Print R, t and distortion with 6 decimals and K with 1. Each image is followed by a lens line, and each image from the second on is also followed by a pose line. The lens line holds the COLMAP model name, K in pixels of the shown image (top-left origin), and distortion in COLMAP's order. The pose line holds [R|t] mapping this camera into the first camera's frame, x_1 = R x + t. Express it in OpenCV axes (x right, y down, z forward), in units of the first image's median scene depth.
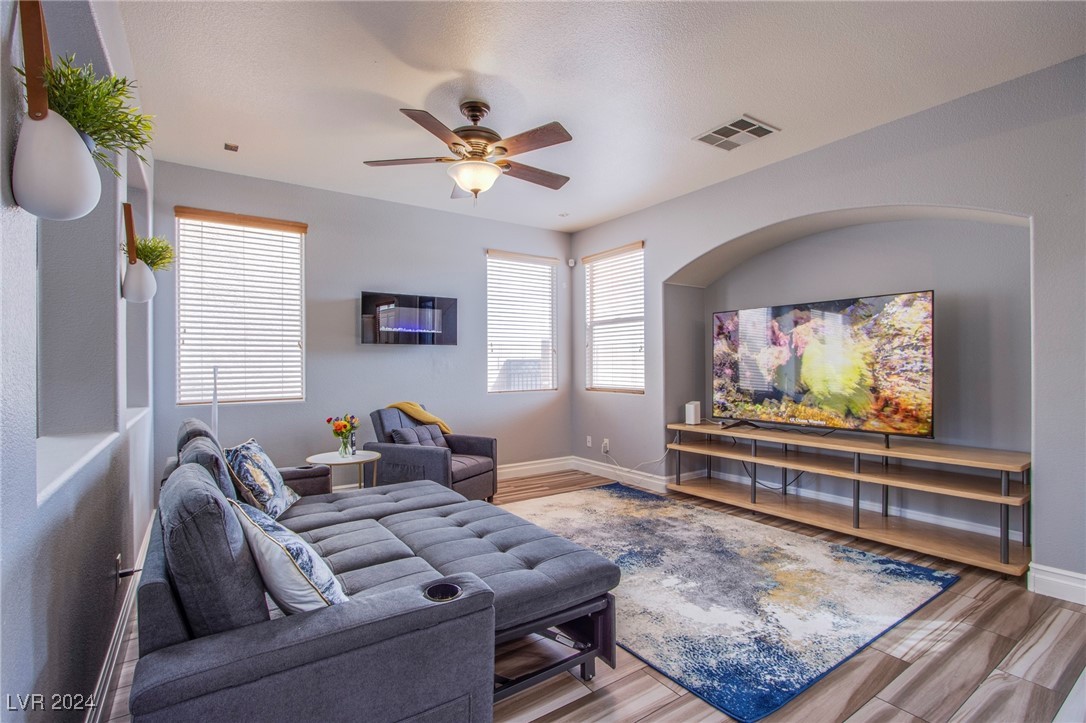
lens RADIAL K [[505.1, 0, 537.2], [0, 505.1, 362.8], [0, 0, 1]] dist [-0.017038, 0.002878]
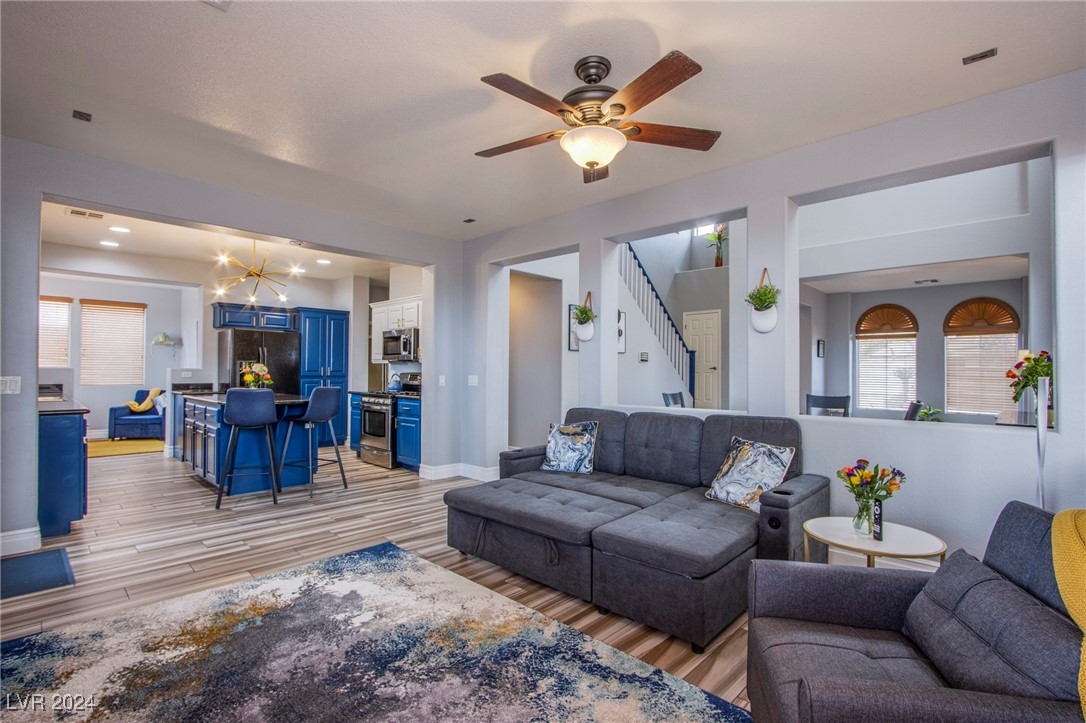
lens RADIAL K [[505.1, 0, 536.5], [0, 505.1, 367.7], [0, 0, 1]] dist [-0.017038, 0.002878]
pose [[-0.979077, -0.001667, -0.203481, 0.096660], [0.000454, 0.999946, -0.010377, 0.001190], [0.203488, -0.010252, -0.979024, 1.285197]]
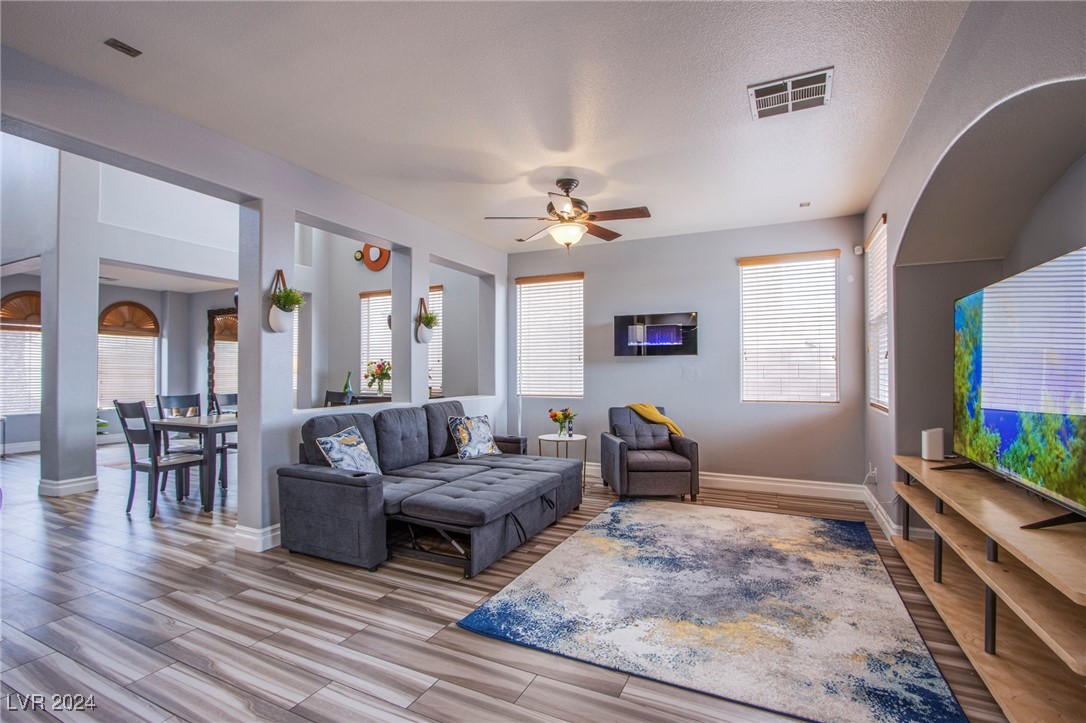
lens RADIAL K [[505.1, 0, 536.6], [0, 505.1, 365.9], [0, 0, 1]] dist [-0.017038, 0.002878]
pose [[0.497607, -0.002786, -0.867398, 0.720041], [0.000502, 0.999996, -0.002924, -0.010369], [0.867403, 0.001019, 0.497606, 0.188323]]
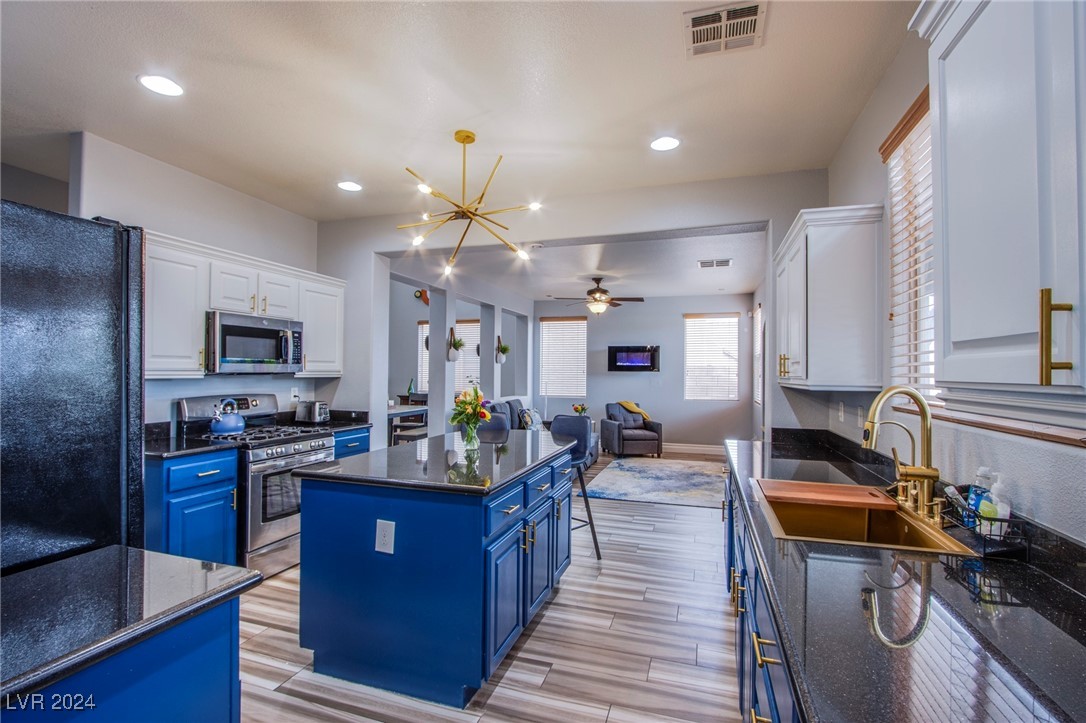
lens RADIAL K [[505.1, 0, 535.8], [0, 505.1, 364.9], [0, 0, 1]] dist [-0.017038, 0.002878]
pose [[0.608188, 0.001248, -0.793792, 1.180568], [-0.009898, 0.999933, -0.006011, -0.053054], [0.793731, 0.011513, 0.608160, -0.524644]]
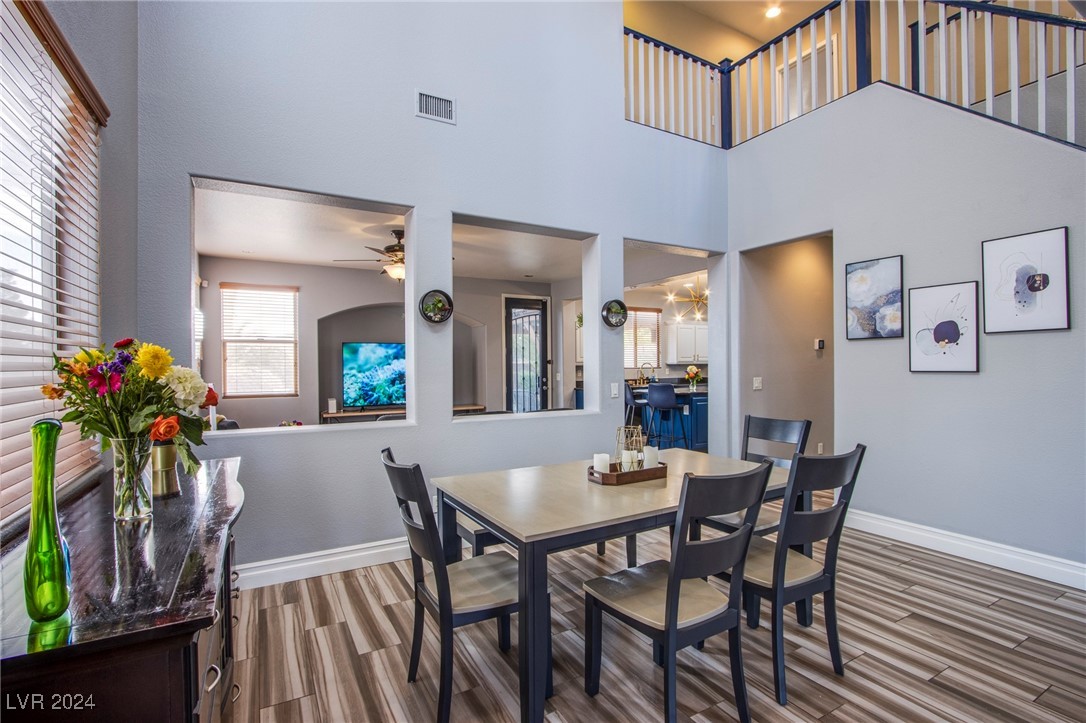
lens RADIAL K [[505.1, 0, 536.9], [0, 505.1, 369.7], [0, 0, 1]] dist [-0.017038, 0.002878]
pose [[0.085822, -0.003679, 0.996304, -1.330673], [0.002266, 0.999991, 0.003497, -0.018137], [-0.996308, 0.001957, 0.085830, 0.261924]]
